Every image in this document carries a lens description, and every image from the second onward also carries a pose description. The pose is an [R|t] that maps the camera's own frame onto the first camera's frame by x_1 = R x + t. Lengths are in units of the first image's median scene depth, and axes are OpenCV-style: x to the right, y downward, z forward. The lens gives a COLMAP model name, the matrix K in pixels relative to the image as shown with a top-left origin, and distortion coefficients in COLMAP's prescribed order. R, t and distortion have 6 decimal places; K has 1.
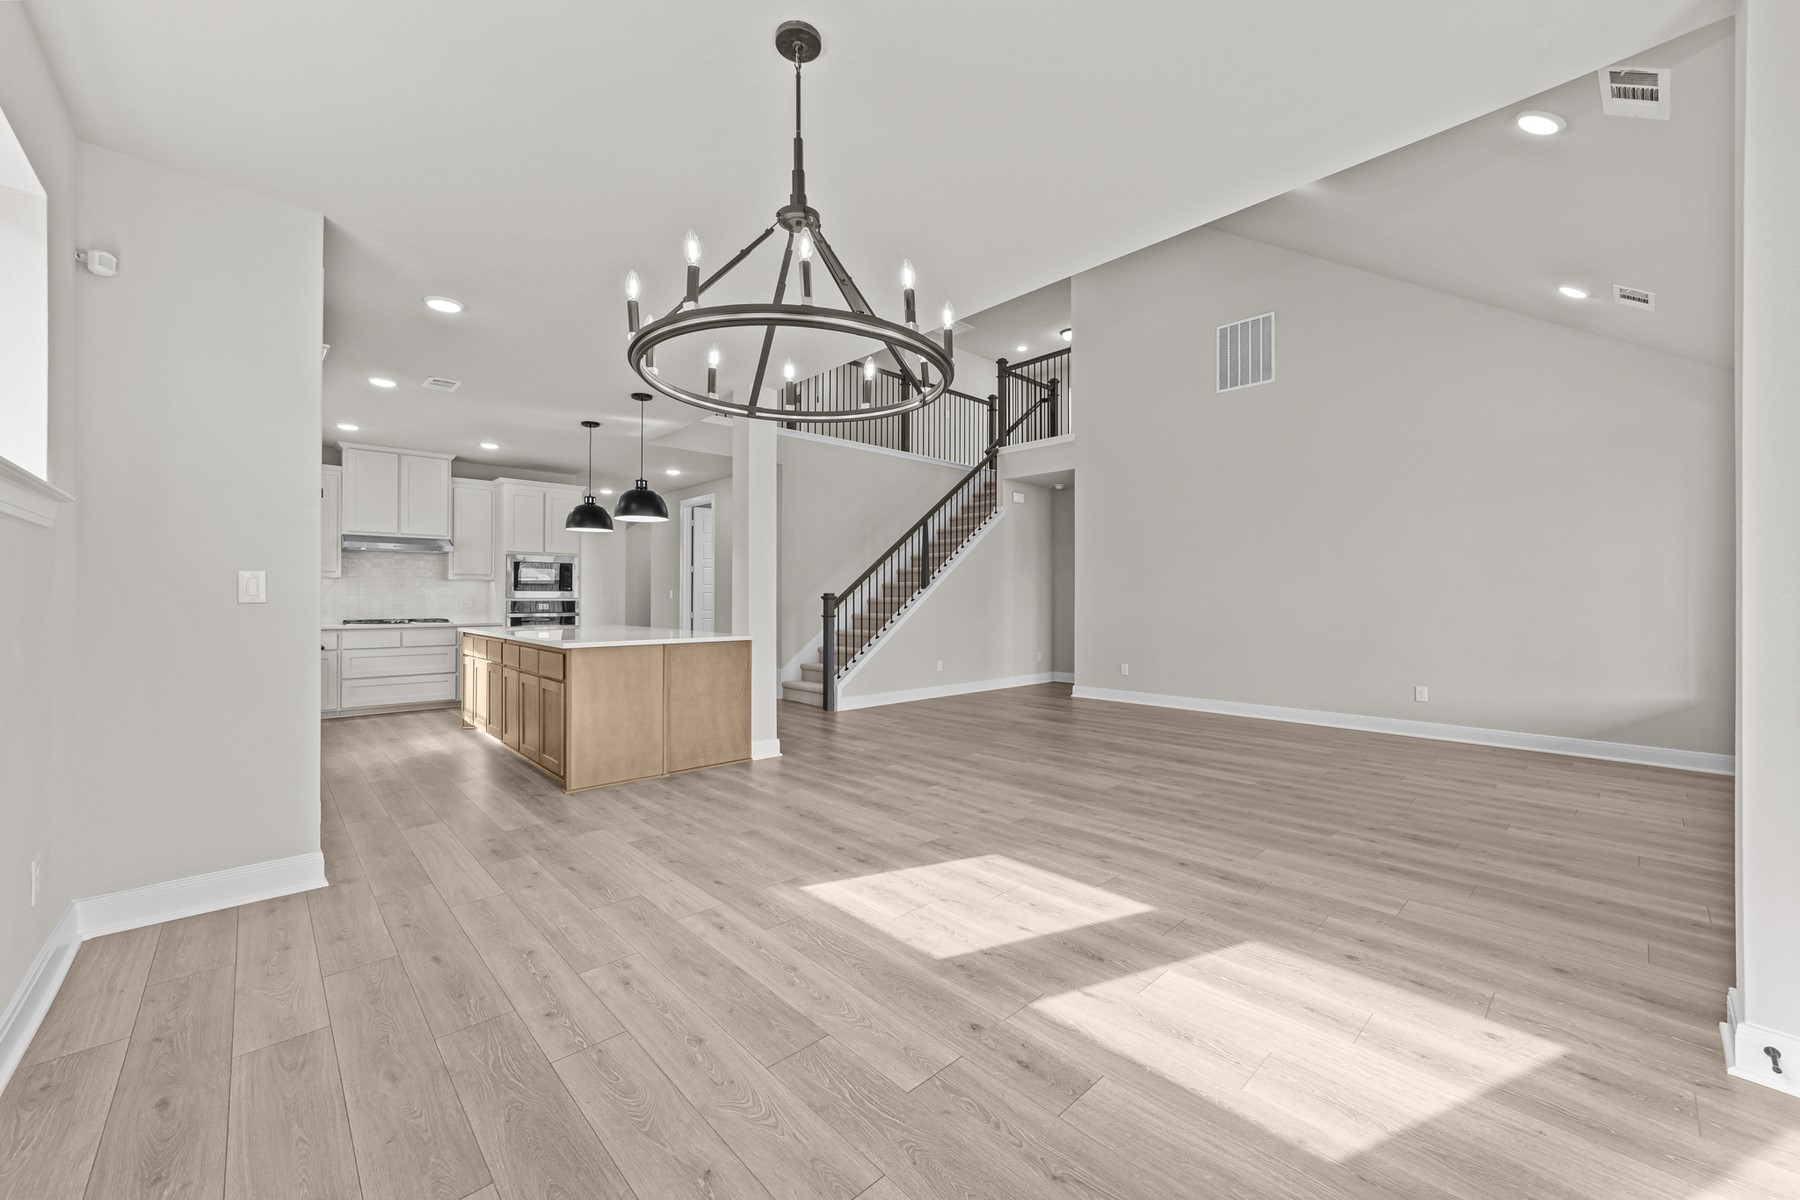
lens RADIAL K [[695.0, 0, 906.2], [0, 695.0, 602.4], [0, 0, 1]] dist [-0.002690, -0.000101]
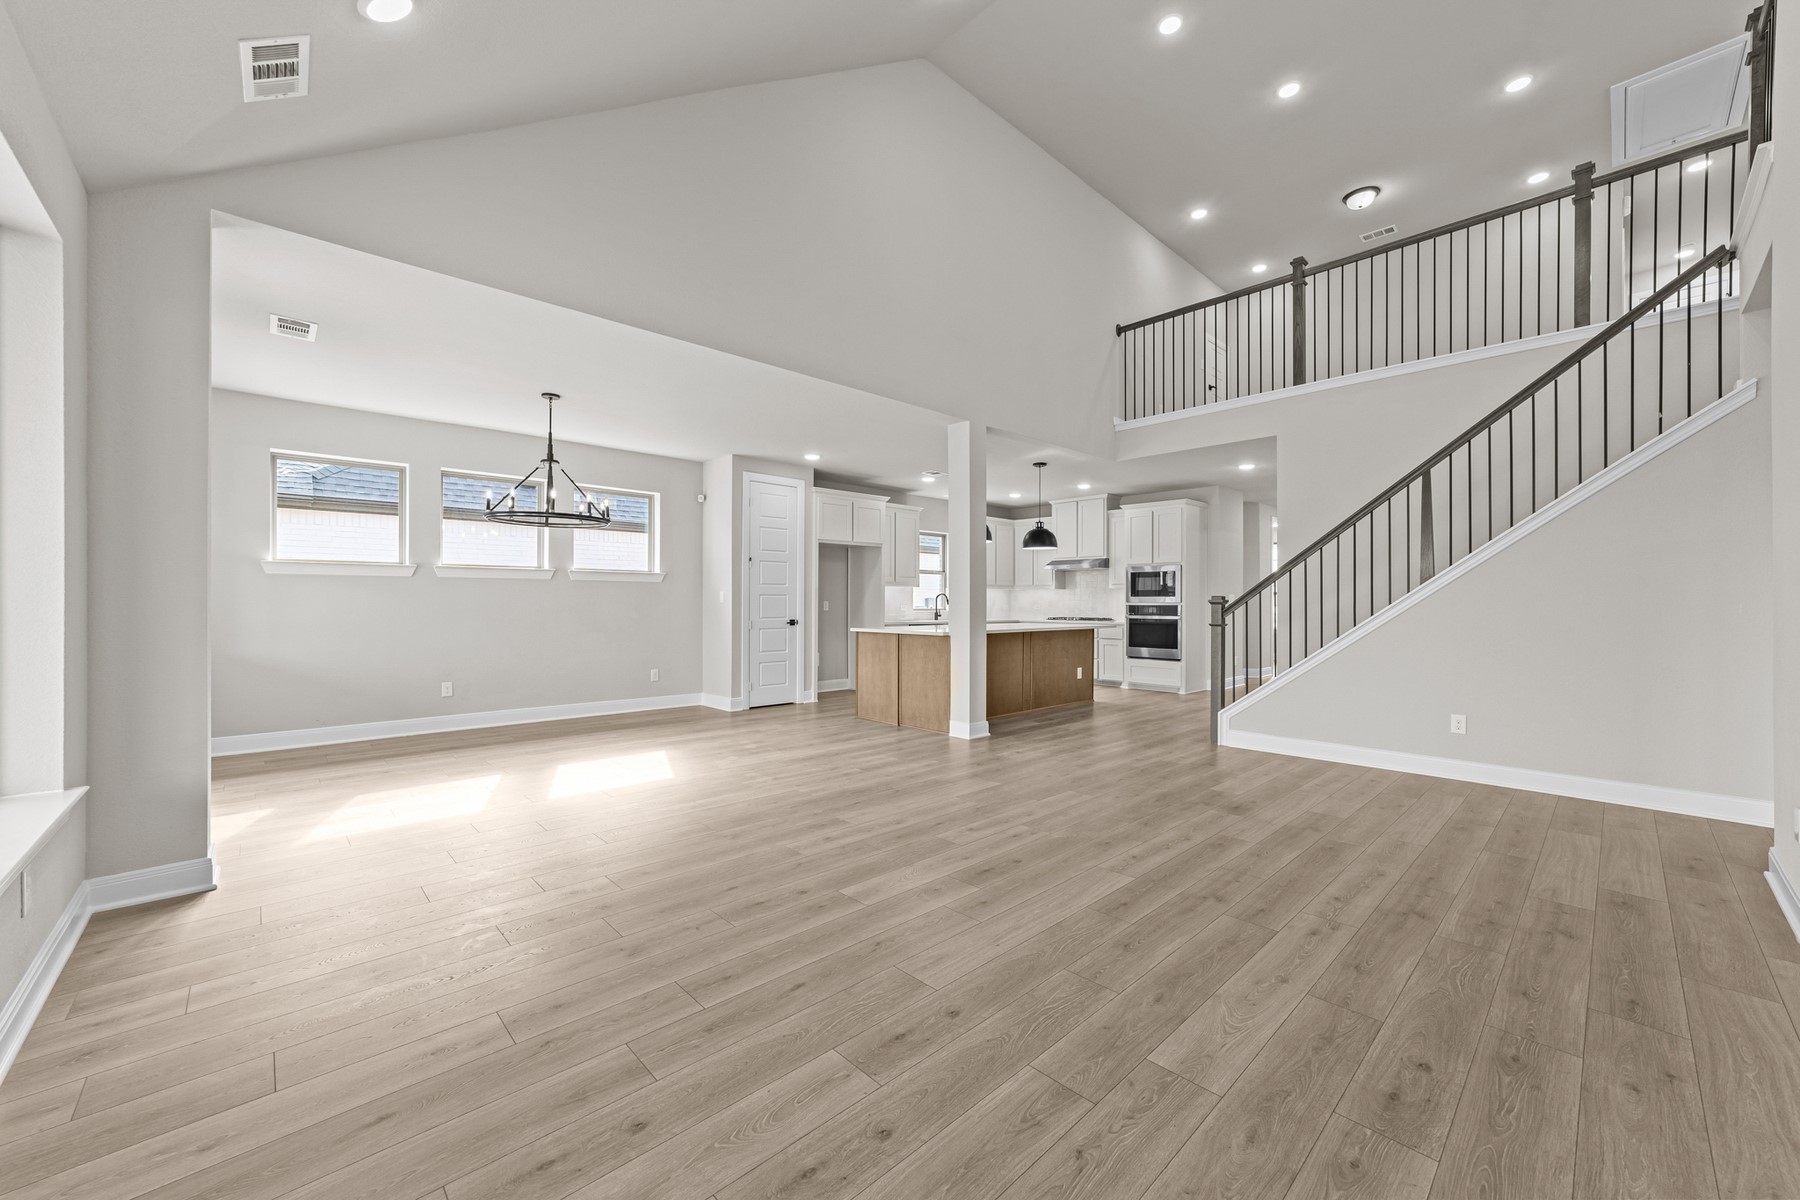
lens RADIAL K [[695.0, 0, 906.2], [0, 695.0, 602.4], [0, 0, 1]] dist [-0.002690, -0.000101]
pose [[0.004479, -0.001675, -0.999989, 0.746383], [-0.008748, 0.999960, -0.001714, -0.001483], [0.999952, 0.008755, 0.004464, 0.690509]]
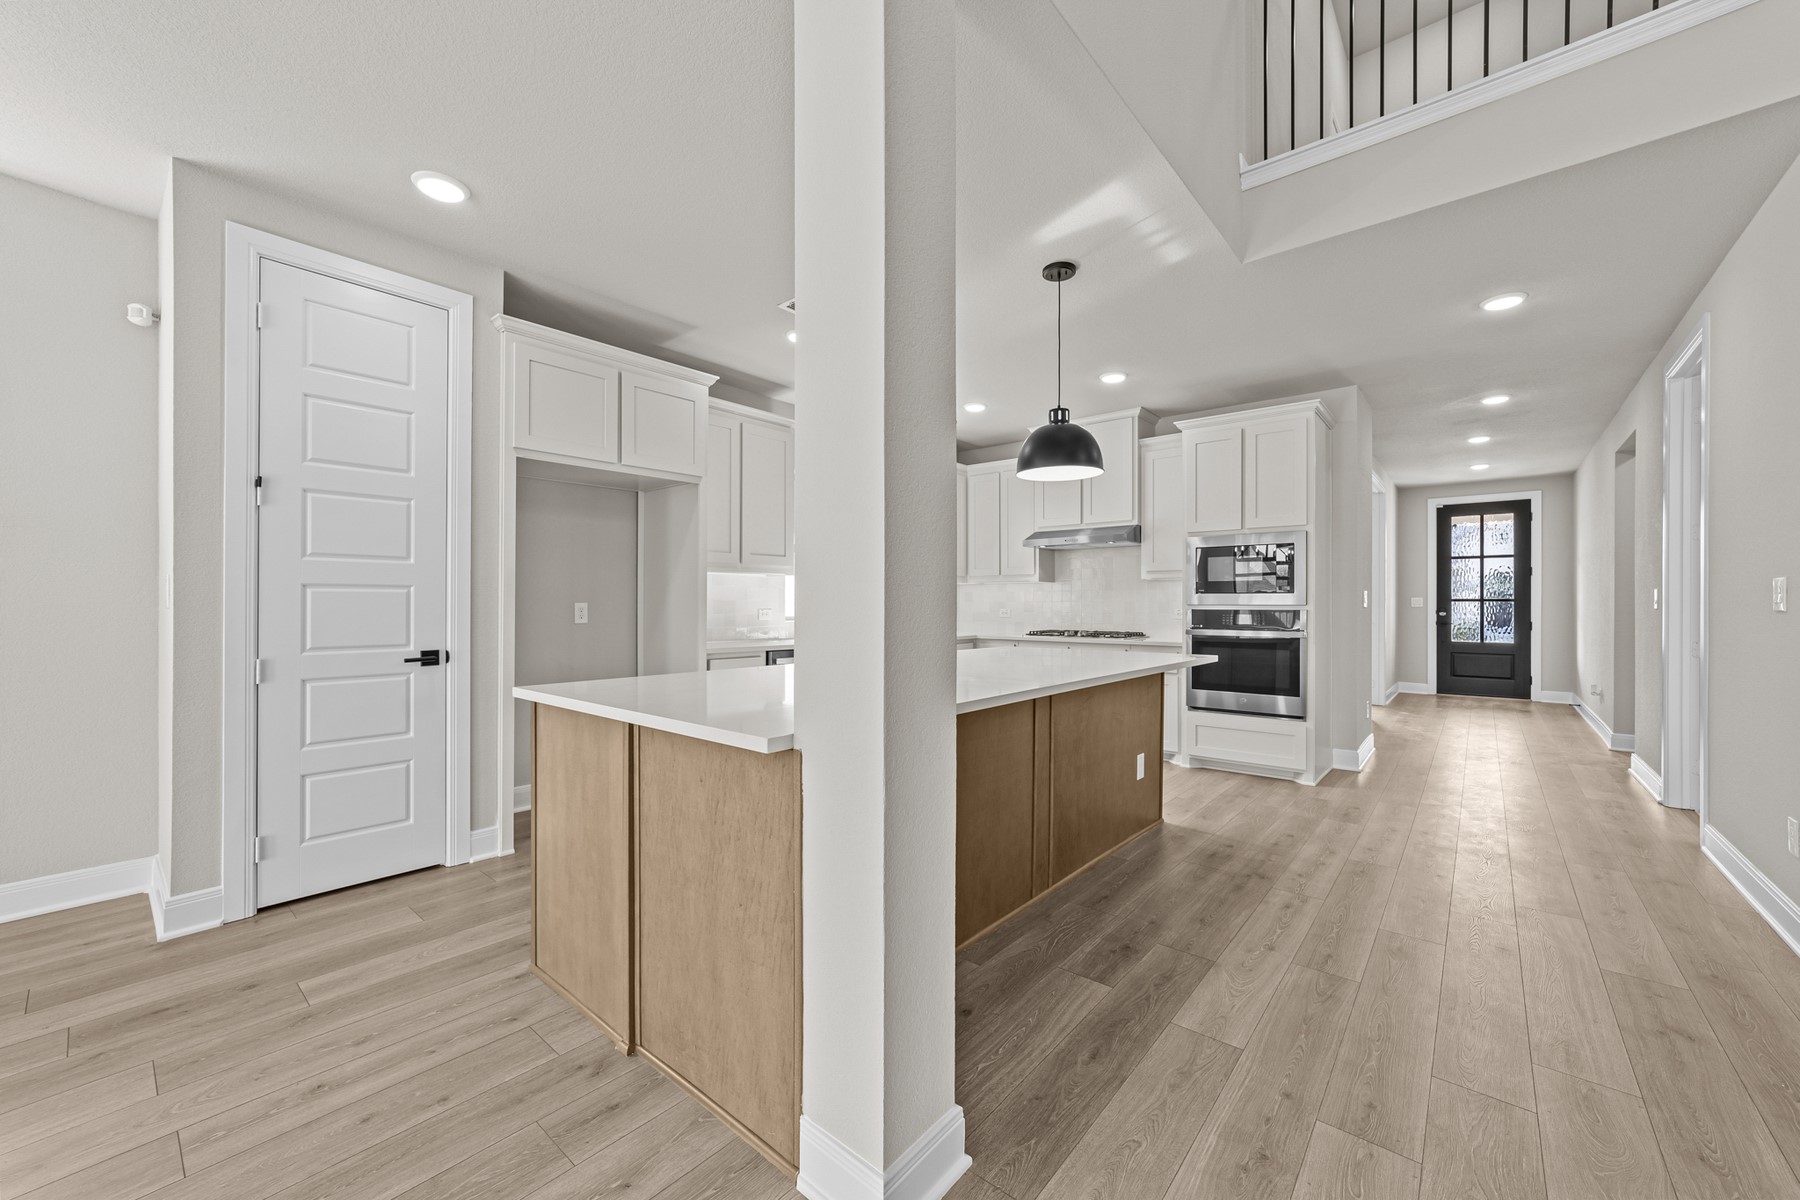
lens RADIAL K [[695.0, 0, 906.2], [0, 695.0, 602.4], [0, 0, 1]] dist [-0.002690, -0.000101]
pose [[0.112826, -0.004559, -0.993604, 0.047091], [-0.007254, 0.999959, -0.005412, -0.003728], [0.993588, 0.007818, 0.112789, 0.759949]]
